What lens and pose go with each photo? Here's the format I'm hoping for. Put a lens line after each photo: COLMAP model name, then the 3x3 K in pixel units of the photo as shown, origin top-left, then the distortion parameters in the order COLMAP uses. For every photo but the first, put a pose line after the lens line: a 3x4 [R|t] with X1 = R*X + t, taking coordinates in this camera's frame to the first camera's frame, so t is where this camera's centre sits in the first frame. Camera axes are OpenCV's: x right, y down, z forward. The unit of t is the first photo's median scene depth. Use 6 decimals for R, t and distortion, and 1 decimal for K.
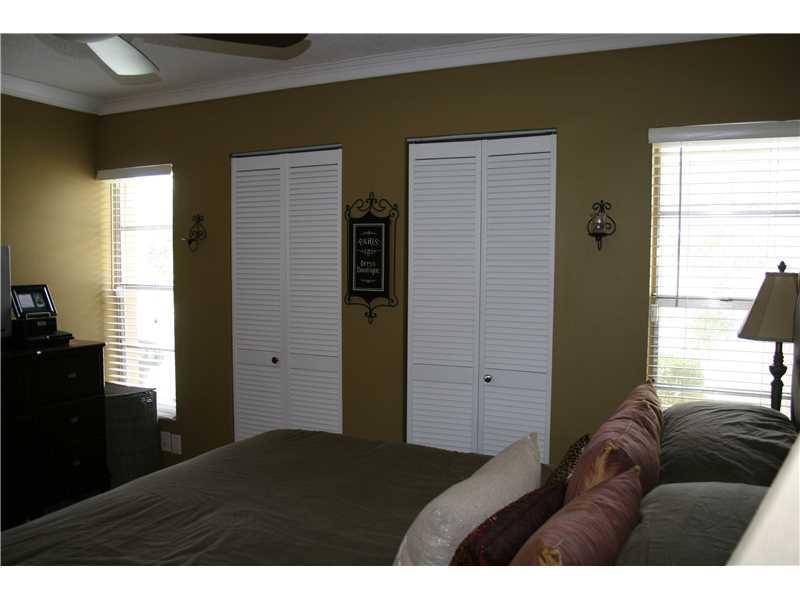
lens RADIAL K [[677.5, 0, 416.6], [0, 677.5, 300.3], [0, 0, 1]] dist [-0.146464, 0.122185]
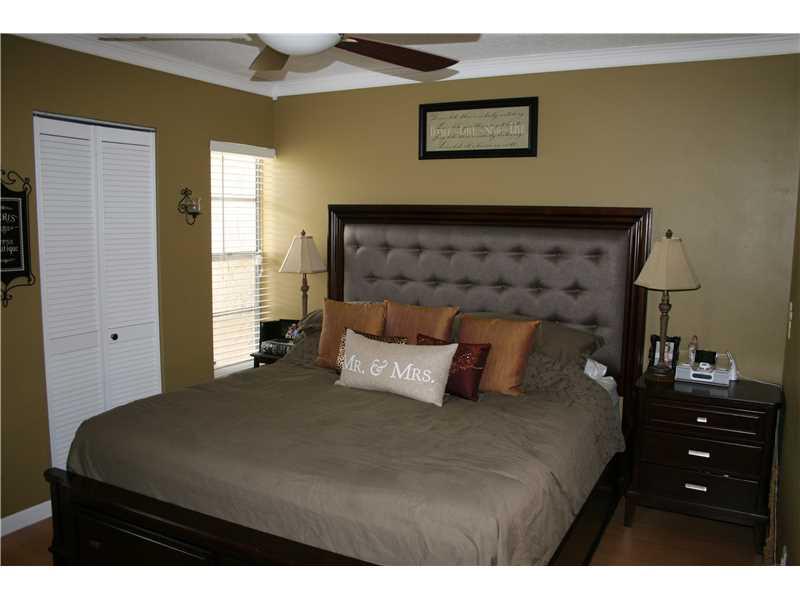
lens RADIAL K [[677.5, 0, 416.6], [0, 677.5, 300.3], [0, 0, 1]] dist [-0.146464, 0.122185]
pose [[0.039095, -0.131566, 0.990536, -0.937161], [0.038201, 0.990766, 0.130089, -0.069175], [-0.998505, 0.032754, 0.043760, 0.410052]]
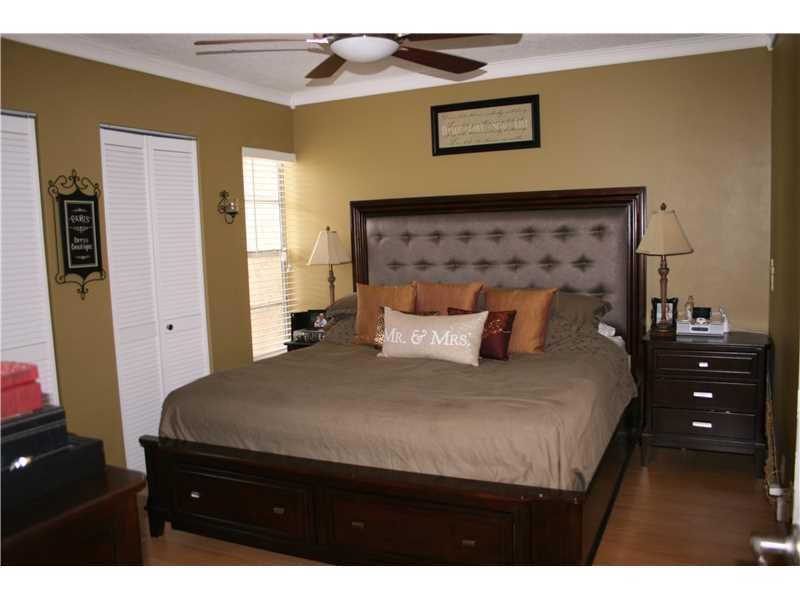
lens RADIAL K [[677.5, 0, 416.6], [0, 677.5, 300.3], [0, 0, 1]] dist [-0.146464, 0.122185]
pose [[-0.004832, -0.115641, 0.993279, -1.073225], [0.088334, 0.989359, 0.115614, -0.034828], [-0.996079, 0.088299, 0.005434, 0.502785]]
